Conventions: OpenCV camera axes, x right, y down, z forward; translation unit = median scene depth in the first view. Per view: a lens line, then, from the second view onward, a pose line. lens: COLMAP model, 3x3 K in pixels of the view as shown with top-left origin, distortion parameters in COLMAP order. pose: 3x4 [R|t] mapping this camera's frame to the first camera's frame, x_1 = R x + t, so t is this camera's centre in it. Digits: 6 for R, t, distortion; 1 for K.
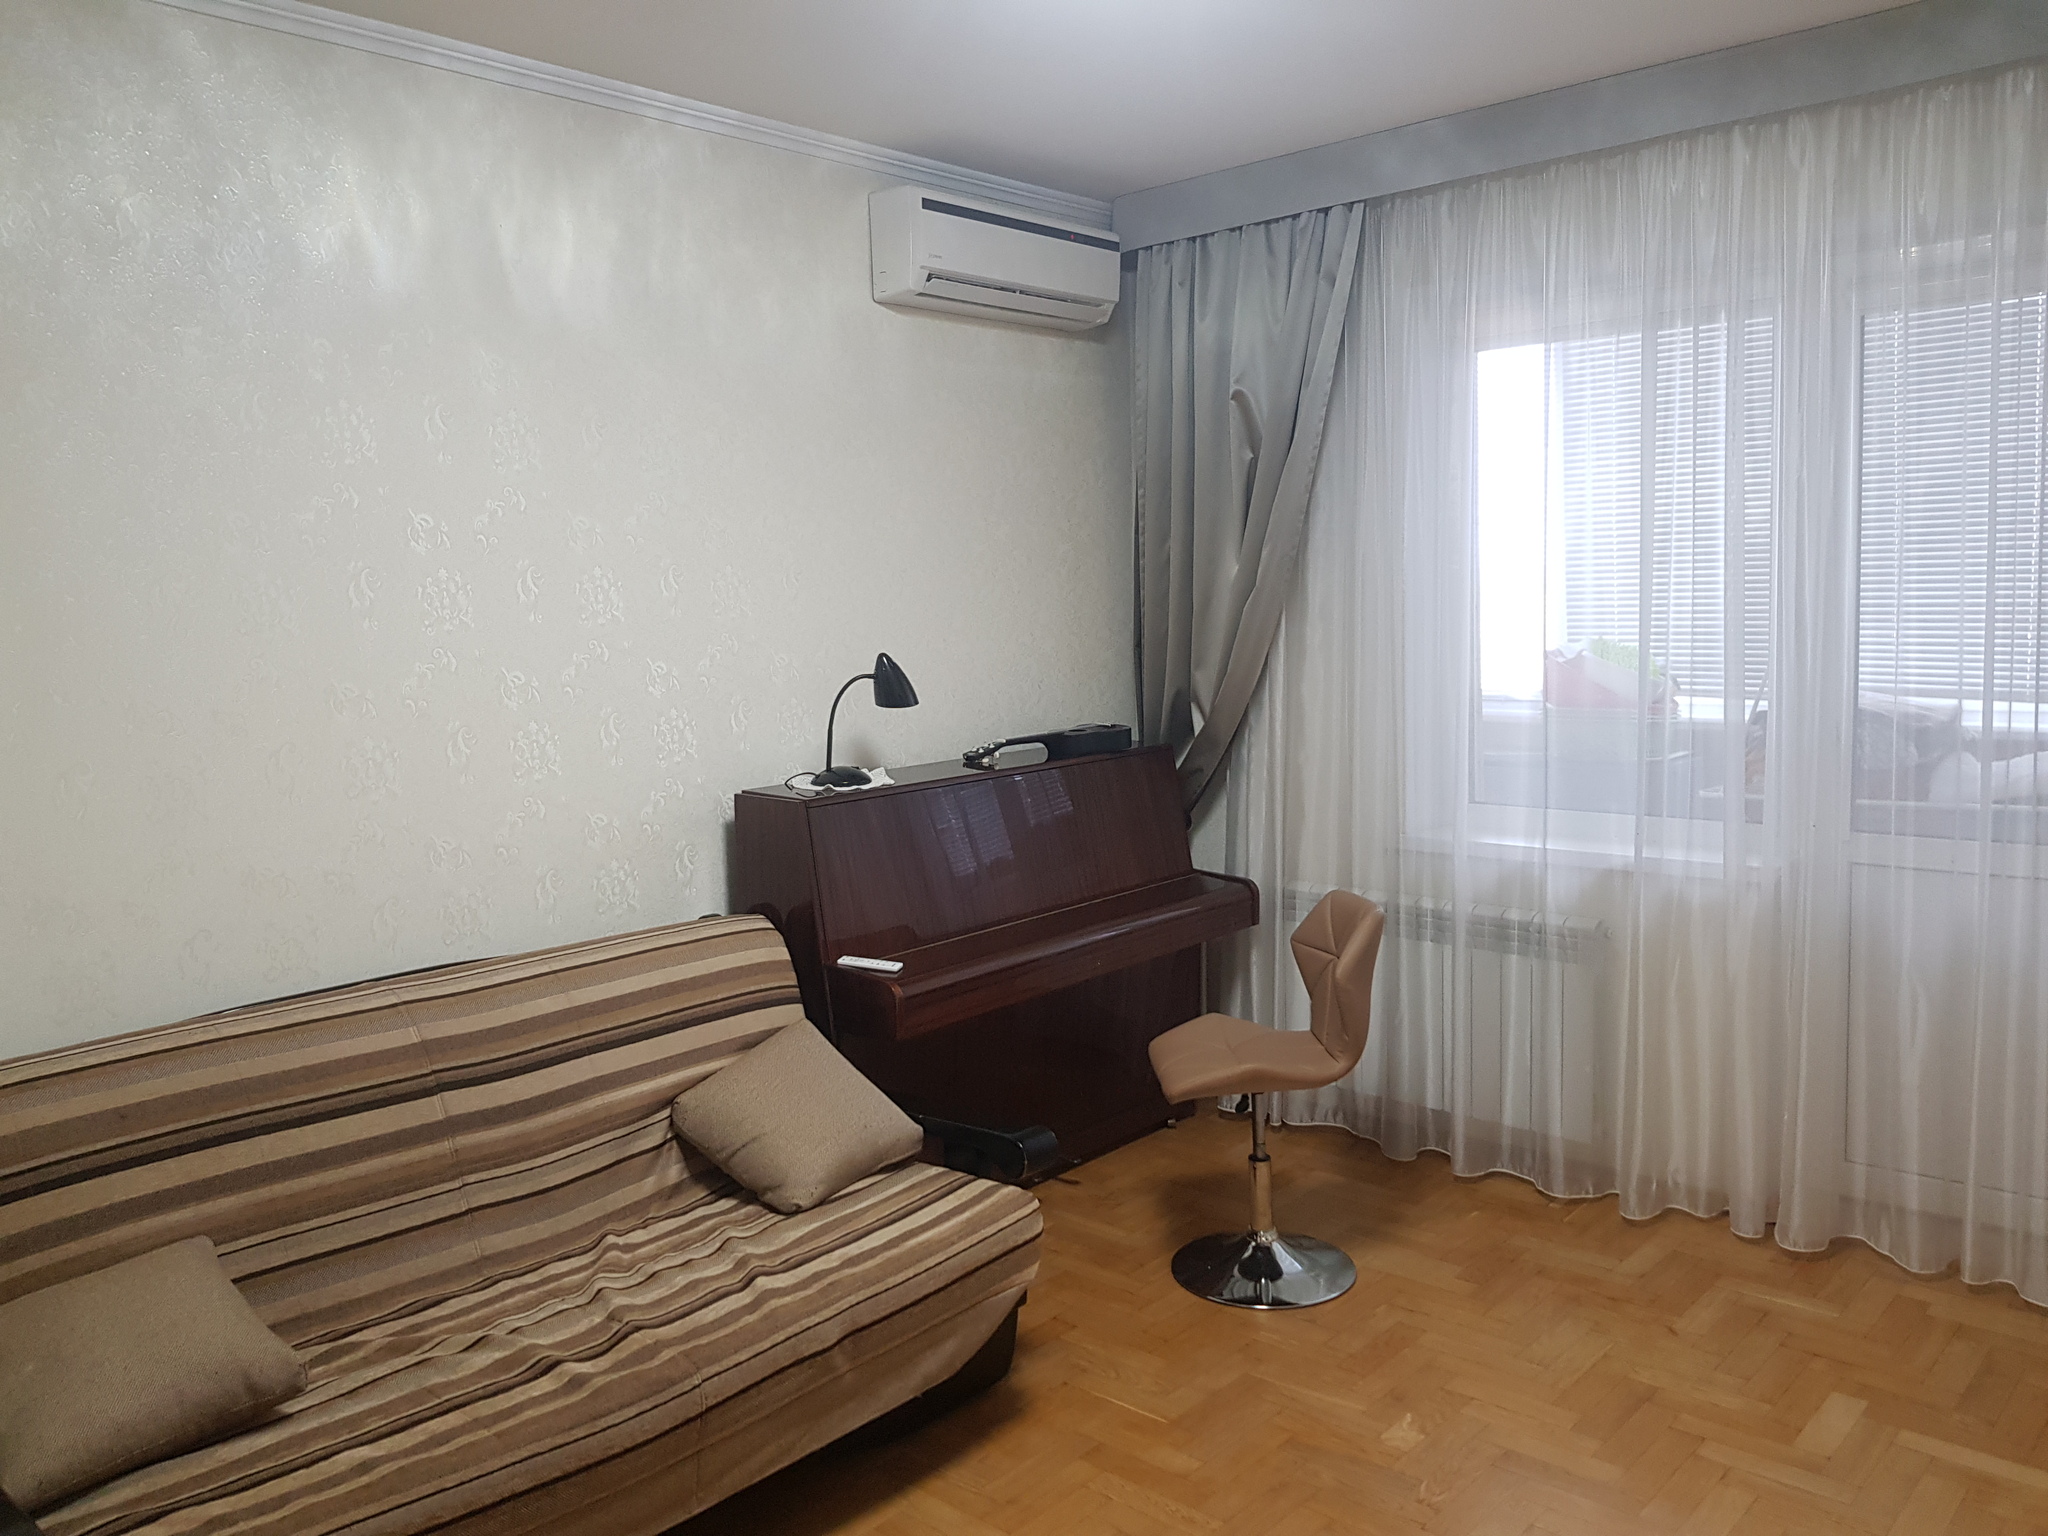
lens RADIAL K [[1603.9, 0, 998.0], [0, 1603.9, 727.2], [0, 0, 1]] dist [0.091264, -0.152401]
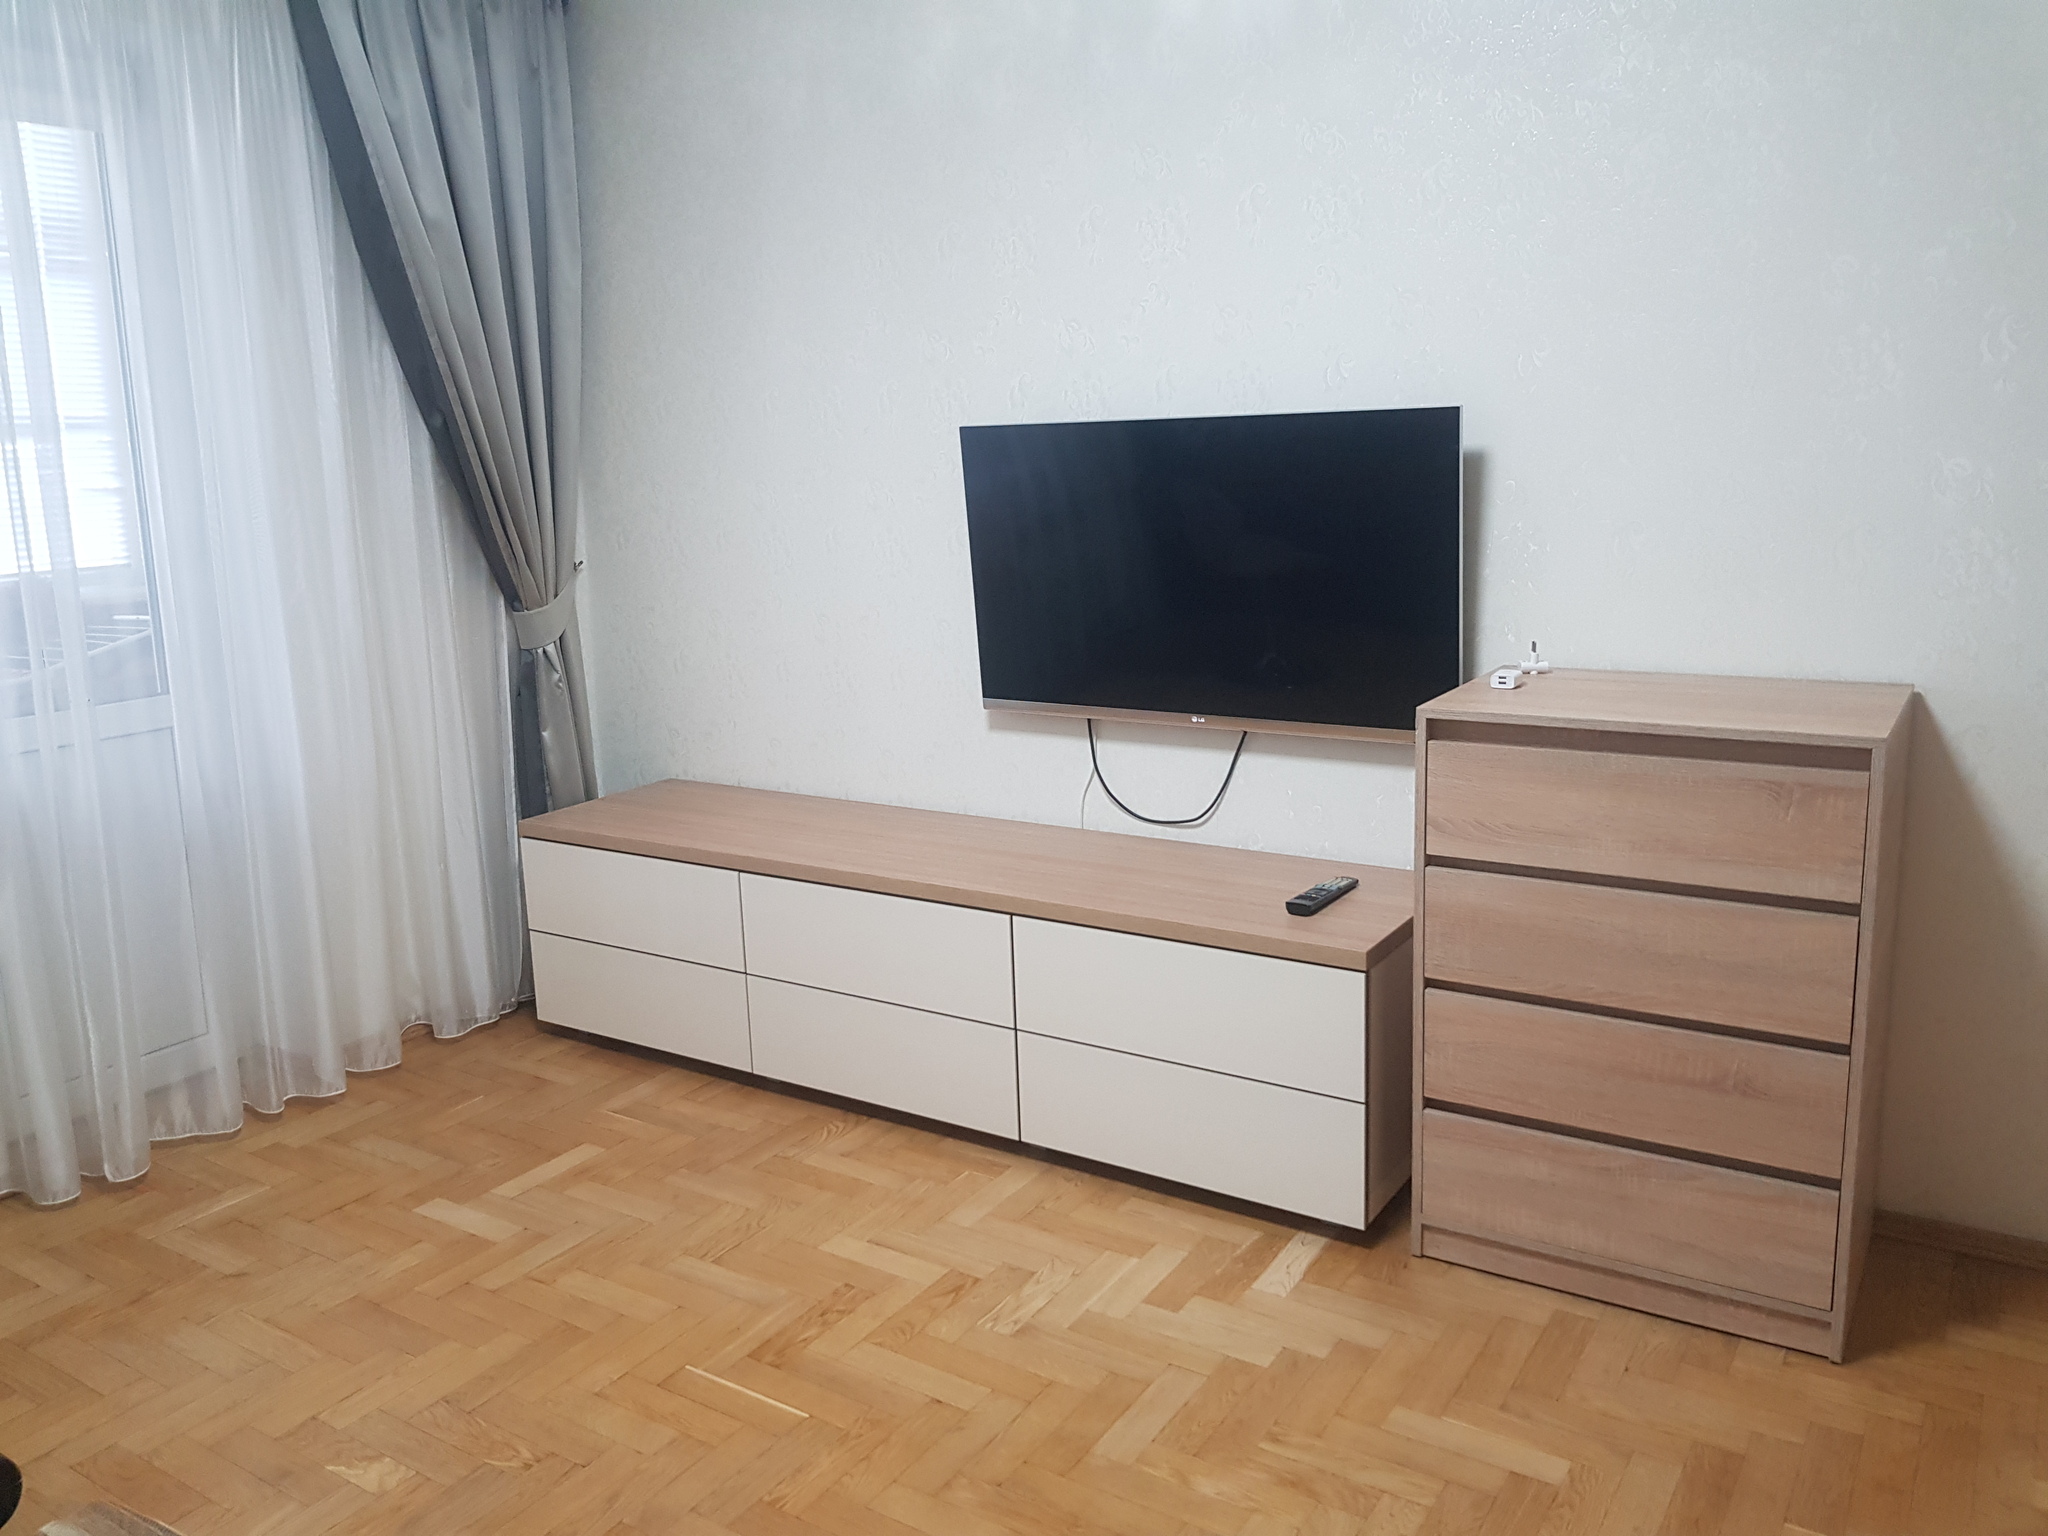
lens RADIAL K [[1603.9, 0, 994.5], [0, 1603.9, 739.5], [0, 0, 1]] dist [0.091264, -0.152401]
pose [[-0.164845, -0.152315, 0.974488, -0.432057], [0.112695, 0.978625, 0.172025, -0.015700], [-0.979860, 0.138178, -0.144156, 0.637433]]
